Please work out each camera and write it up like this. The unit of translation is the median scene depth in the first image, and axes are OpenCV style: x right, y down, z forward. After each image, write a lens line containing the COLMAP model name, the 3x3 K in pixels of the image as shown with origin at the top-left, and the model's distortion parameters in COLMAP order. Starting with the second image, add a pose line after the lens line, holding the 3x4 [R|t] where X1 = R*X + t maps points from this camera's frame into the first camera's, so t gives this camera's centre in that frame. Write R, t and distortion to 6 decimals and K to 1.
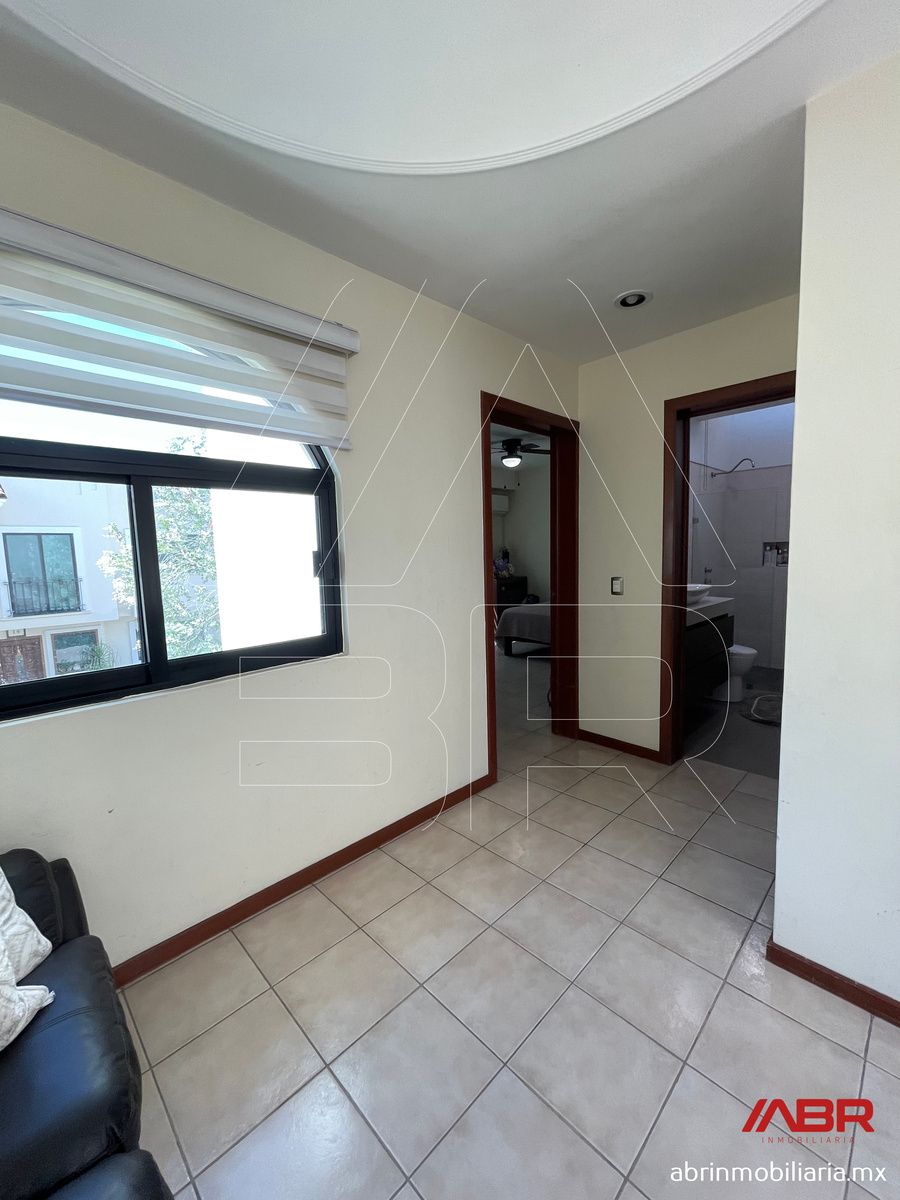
lens RADIAL K [[483.5, 0, 446.6], [0, 483.5, 601.1], [0, 0, 1]] dist [0.000215, 0.000605]
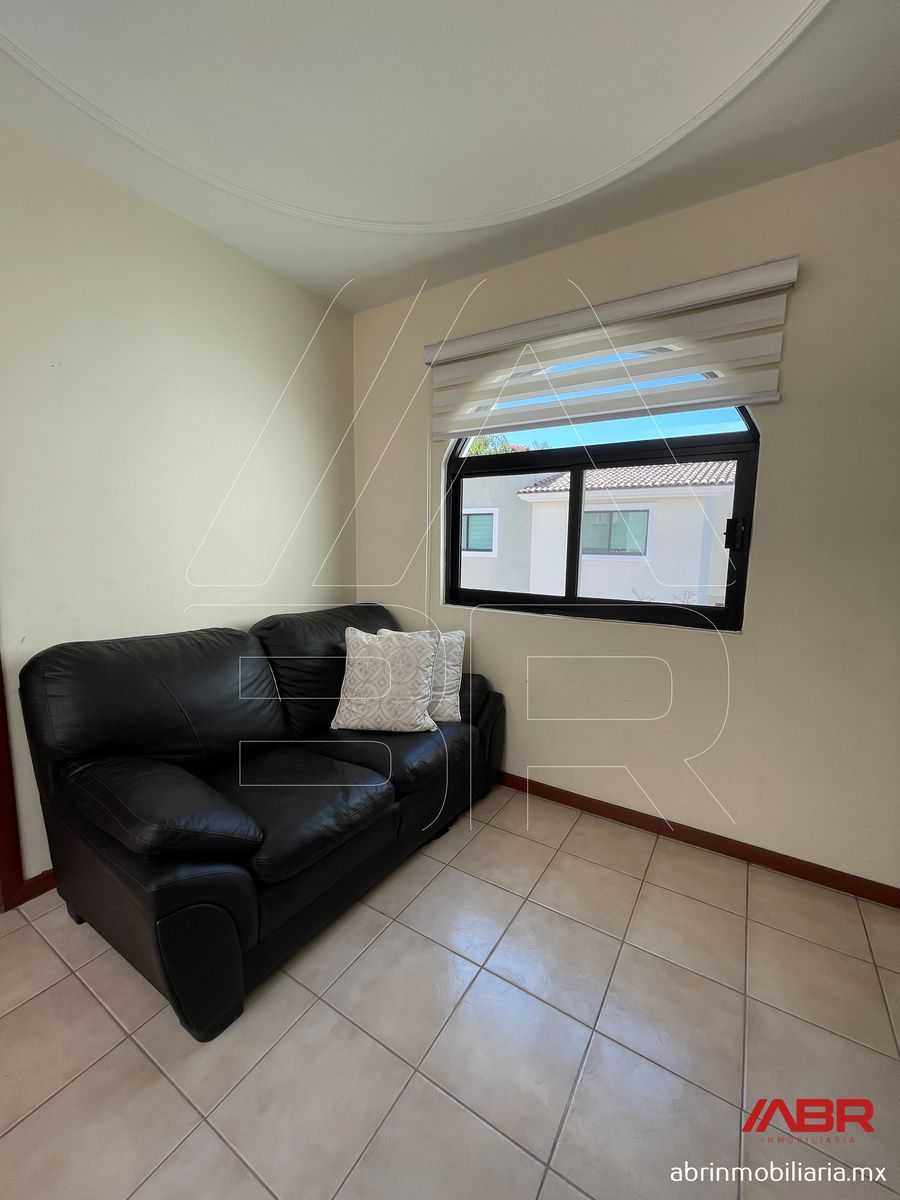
lens RADIAL K [[488.4, 0, 455.1], [0, 488.4, 601.3], [0, 0, 1]] dist [0.001314, 0.000383]
pose [[0.238328, 0.148598, -0.959749, 0.556844], [-0.127574, 0.984452, 0.120744, 0.008523], [0.962769, 0.093663, 0.253580, 0.250099]]
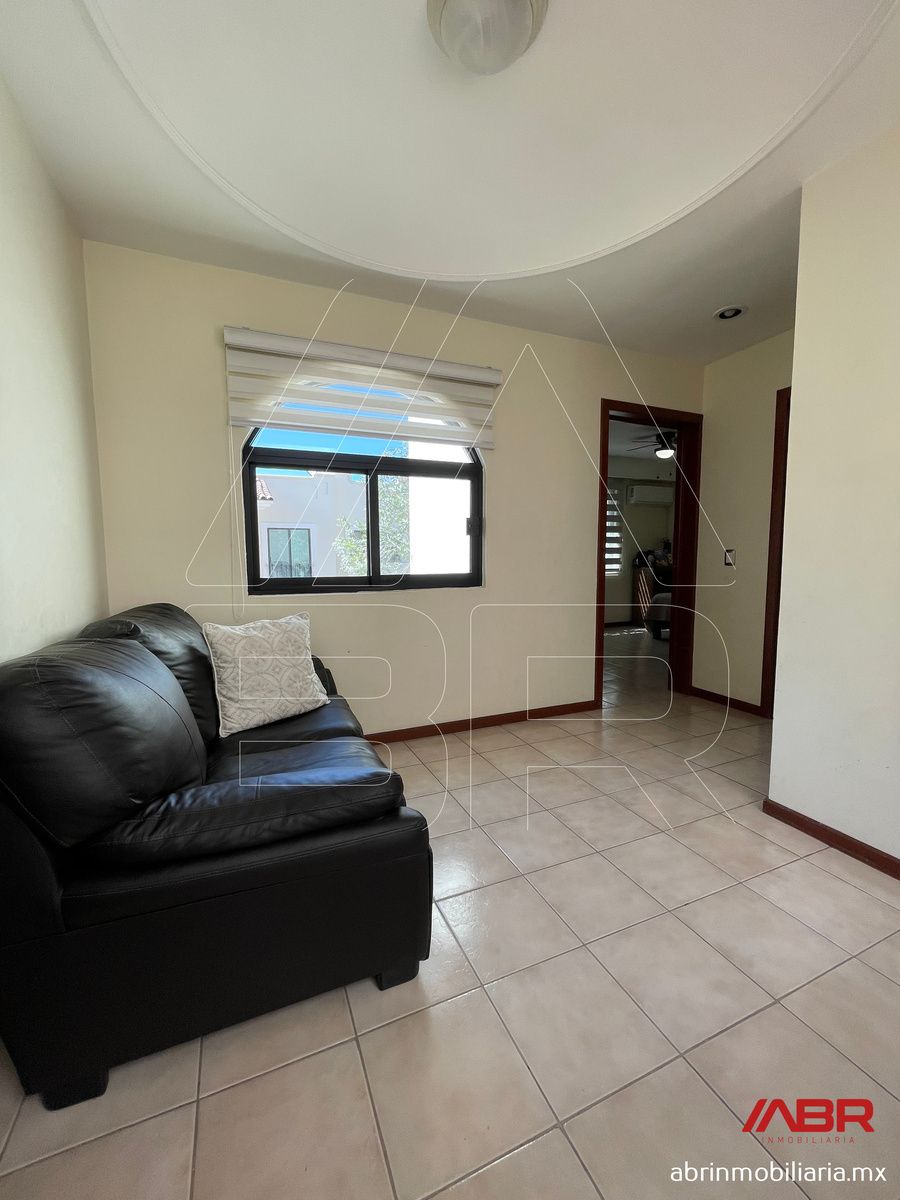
lens RADIAL K [[484.8, 0, 450.2], [0, 484.8, 598.0], [0, 0, 1]] dist [0.018566, 0.000041]
pose [[0.934118, 0.054566, -0.352769, 0.229229], [-0.058466, 0.998289, -0.000402, 0.155082], [0.352143, 0.021000, 0.935710, -0.445928]]
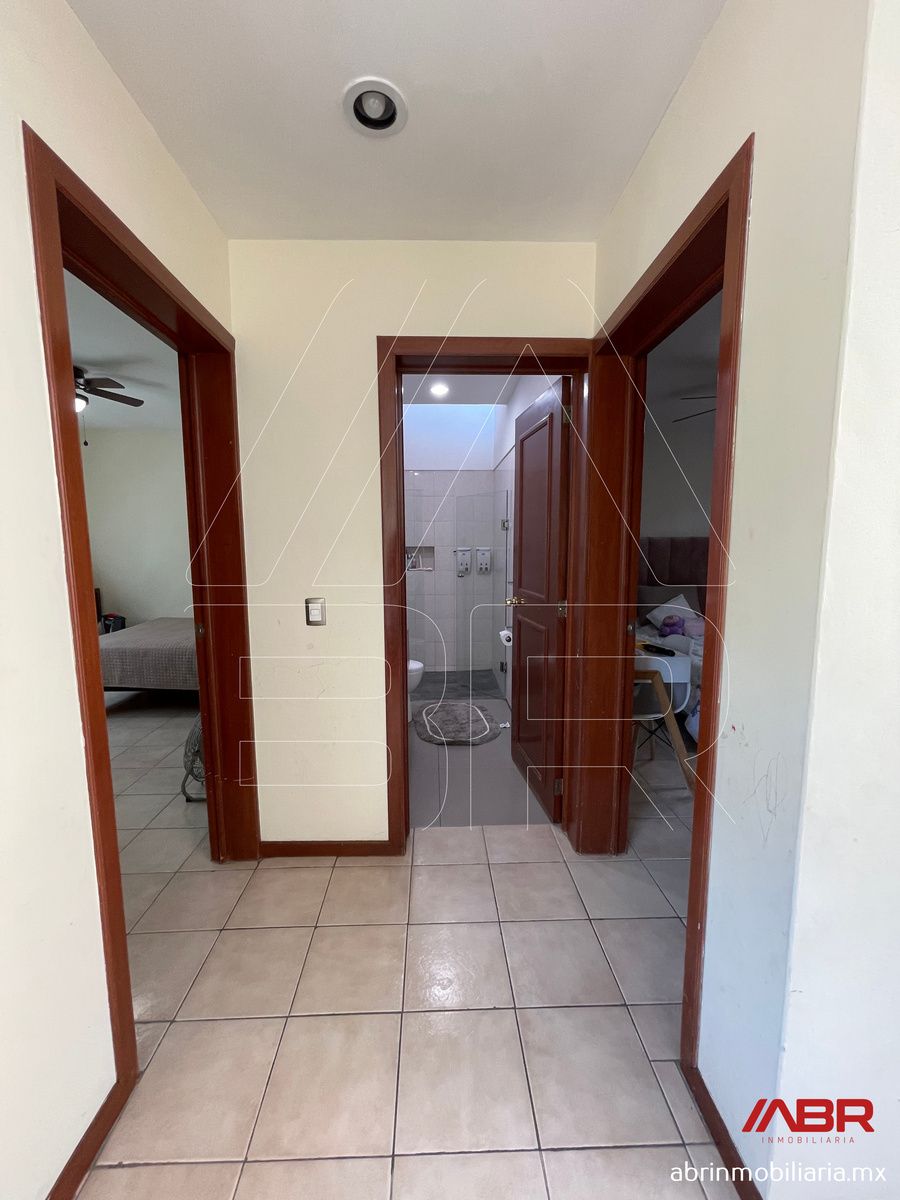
lens RADIAL K [[483.5, 0, 446.6], [0, 483.5, 601.1], [0, 0, 1]] dist [0.000215, 0.000605]
pose [[0.679416, -0.063776, 0.730977, -0.001620], [0.064747, 0.997540, 0.026852, -0.078573], [-0.730891, 0.029085, 0.681874, 0.656541]]
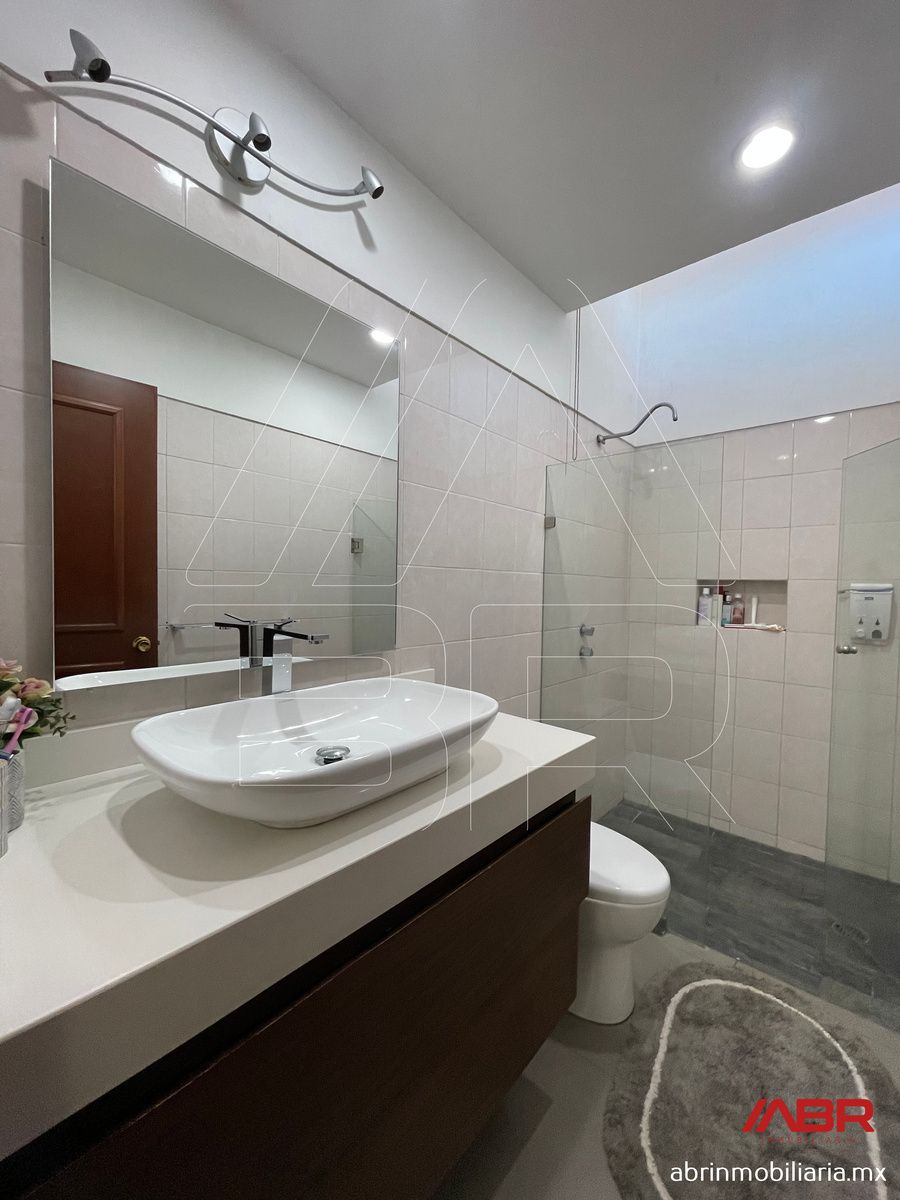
lens RADIAL K [[483.5, 0, 446.6], [0, 483.5, 601.1], [0, 0, 1]] dist [0.000215, 0.000605]
pose [[0.996050, 0.042744, 0.077829, 0.893146], [-0.036859, 0.996461, -0.075539, -0.127234], [-0.080783, 0.072372, 0.994101, 1.304972]]
